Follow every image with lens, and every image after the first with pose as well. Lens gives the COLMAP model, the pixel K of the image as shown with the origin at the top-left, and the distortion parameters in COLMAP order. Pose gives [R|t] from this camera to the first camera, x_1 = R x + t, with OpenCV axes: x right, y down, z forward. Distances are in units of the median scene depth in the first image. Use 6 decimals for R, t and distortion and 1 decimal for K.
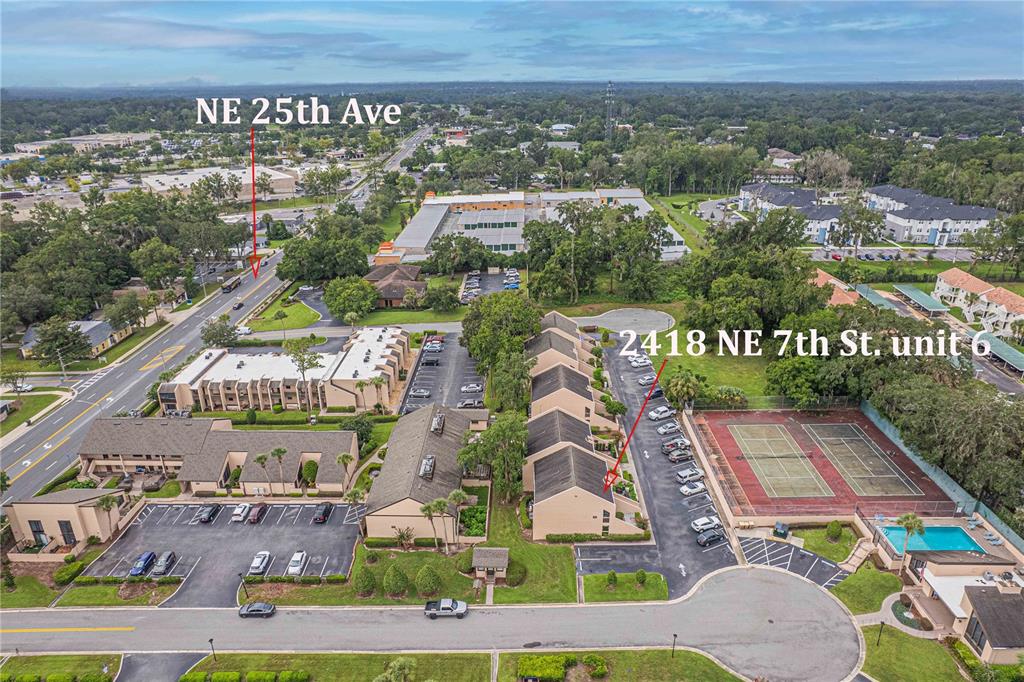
lens RADIAL K [[670.6, 0, 512.0], [0, 670.6, 341.0], [0, 0, 1]] dist [-0.072476, 0.065053]
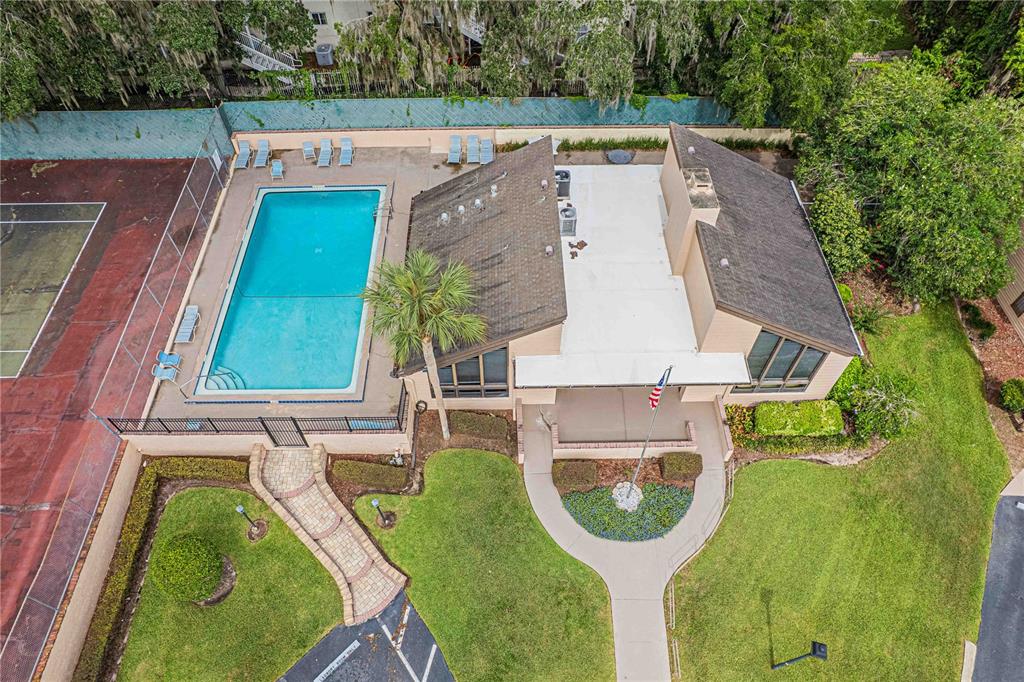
lens RADIAL K [[670.6, 0, 512.0], [0, 670.6, 341.0], [0, 0, 1]] dist [-0.072476, 0.065053]
pose [[-0.018155, -0.796637, 0.604185, 0.433694], [0.364132, 0.557517, 0.746045, 0.119732], [-0.931170, 0.233548, 0.279959, 0.859642]]
